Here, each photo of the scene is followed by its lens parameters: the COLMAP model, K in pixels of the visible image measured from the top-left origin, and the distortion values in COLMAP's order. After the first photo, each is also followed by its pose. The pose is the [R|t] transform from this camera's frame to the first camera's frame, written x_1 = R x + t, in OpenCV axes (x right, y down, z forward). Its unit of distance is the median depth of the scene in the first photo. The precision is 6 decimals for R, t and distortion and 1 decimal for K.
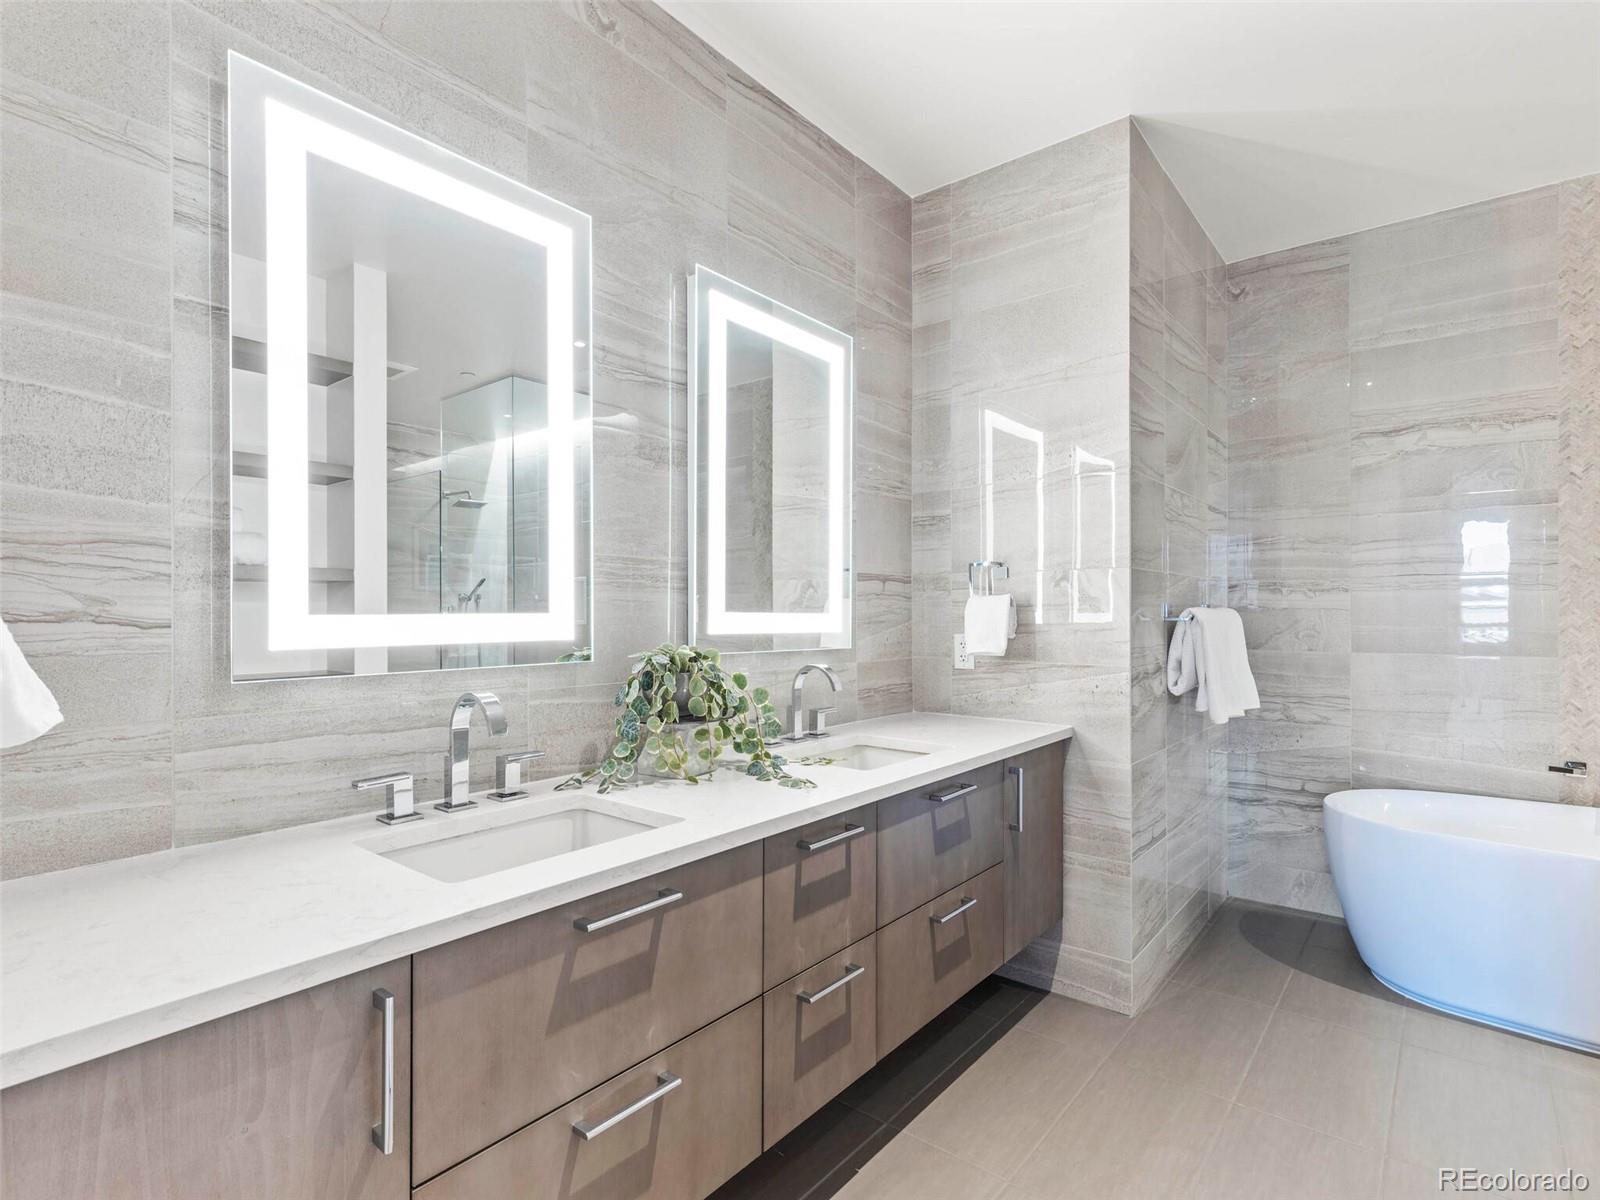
lens RADIAL K [[805.5, 0, 792.1], [0, 805.5, 607.5], [0, 0, 1]] dist [0.010667, -0.005233]
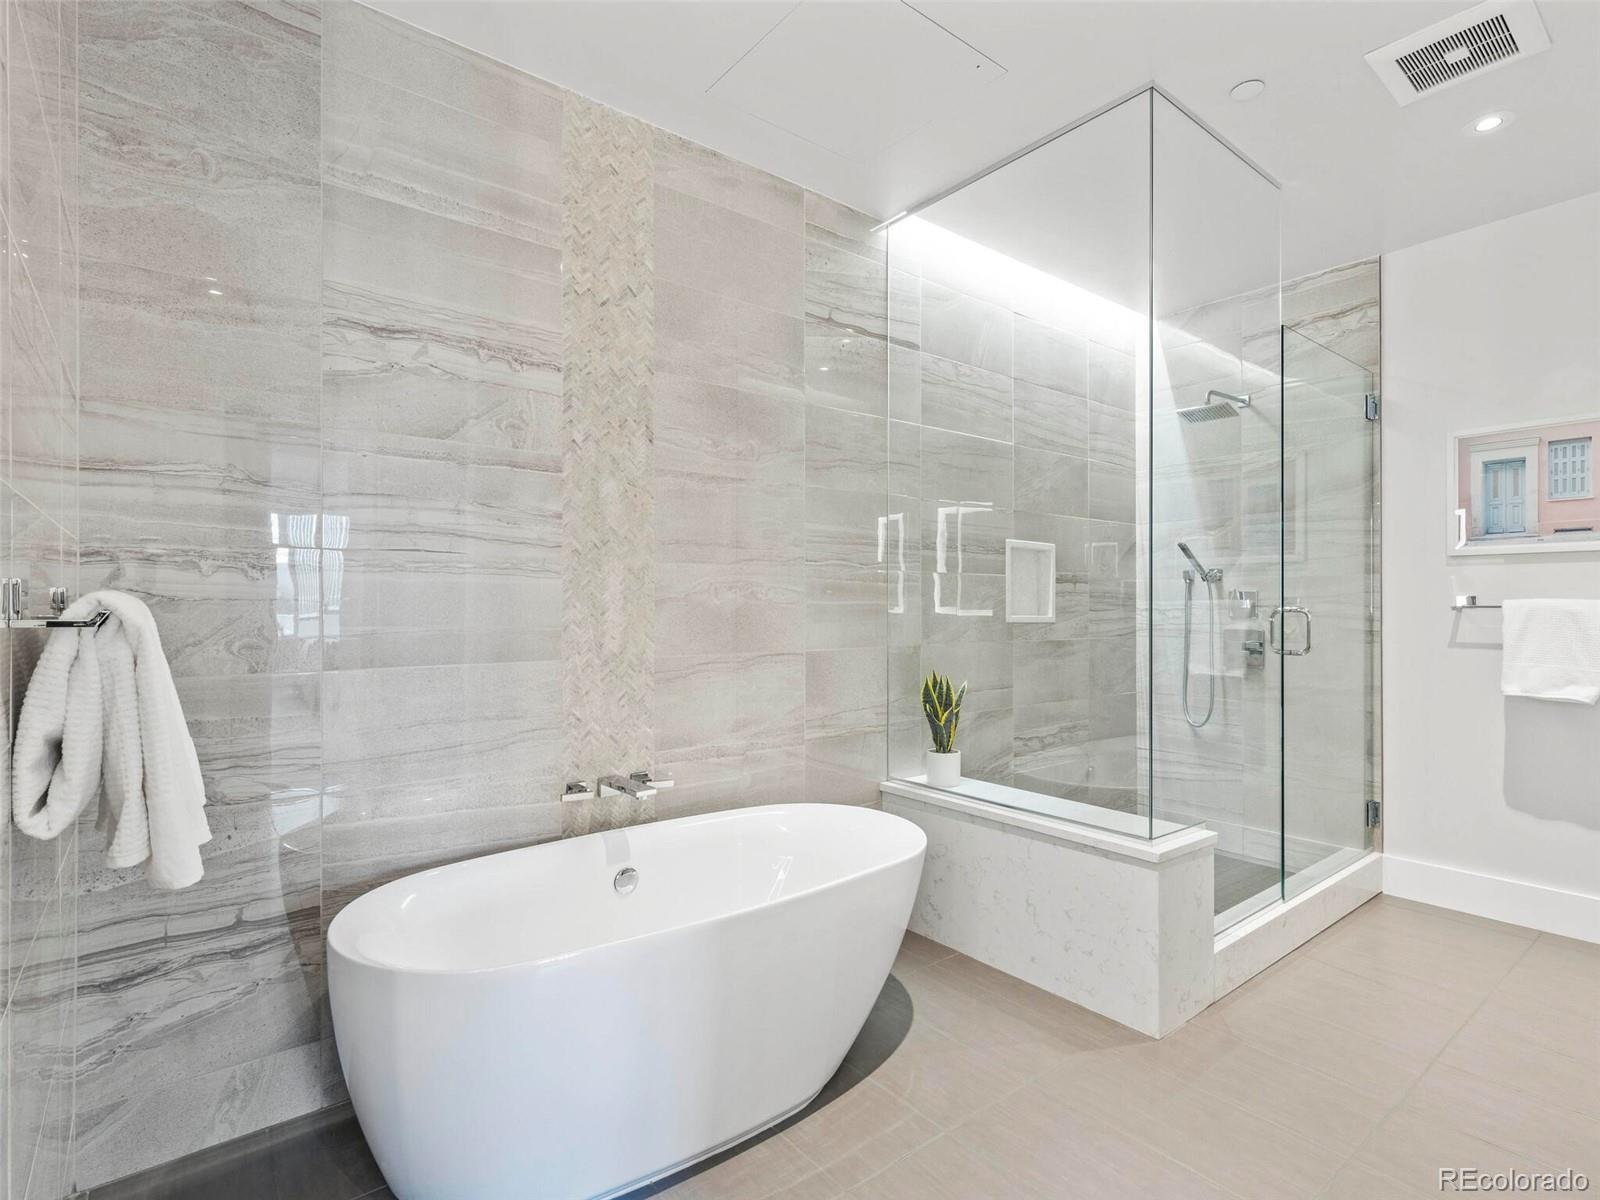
lens RADIAL K [[805.5, 0, 804.2], [0, 805.5, 601.9], [0, 0, 1]] dist [0.010667, -0.005233]
pose [[0.201505, 0.003509, 0.979481, 0.178601], [-0.007285, 0.999971, -0.002084, 0.001969], [-0.979460, -0.006716, 0.201525, 0.560871]]
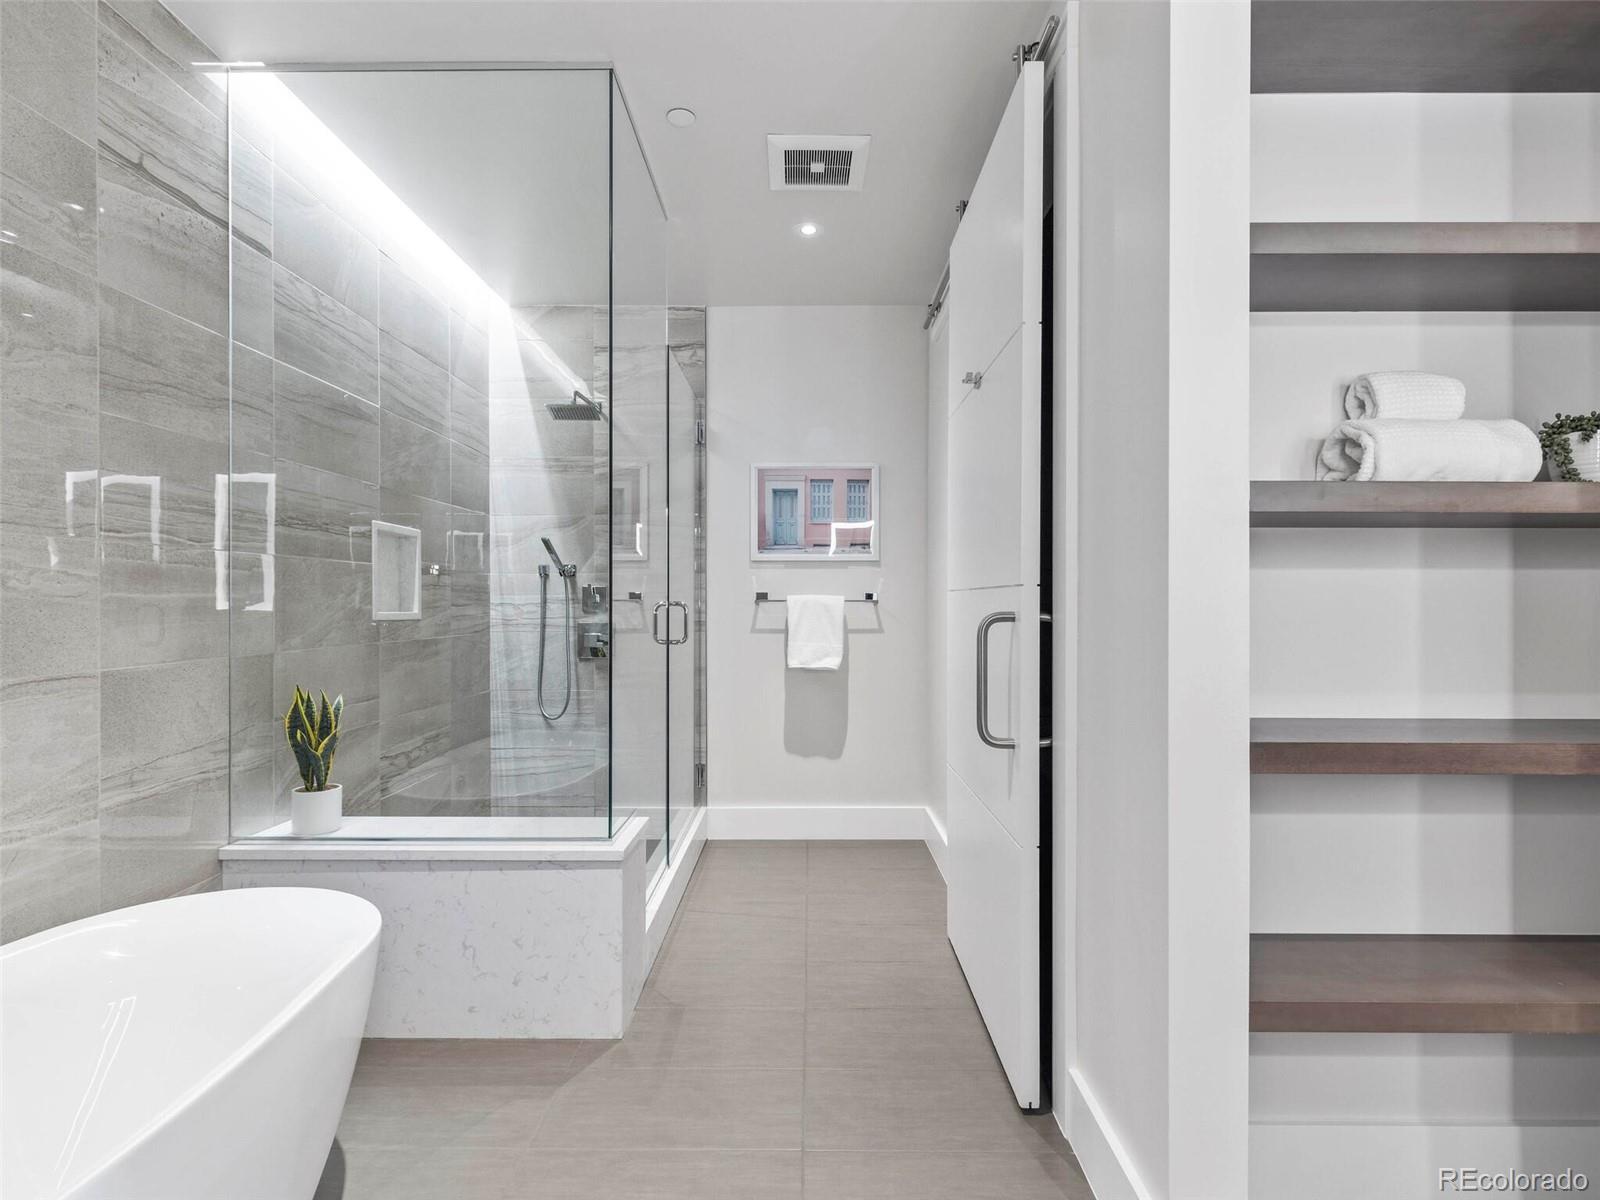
lens RADIAL K [[805.5, 0, 803.1], [0, 805.5, 600.8], [0, 0, 1]] dist [0.010667, -0.005233]
pose [[-0.636800, -0.001339, 0.771028, 0.312232], [-0.005959, 0.999977, -0.003185, 0.003887], [-0.771006, -0.006623, -0.636793, 0.743997]]
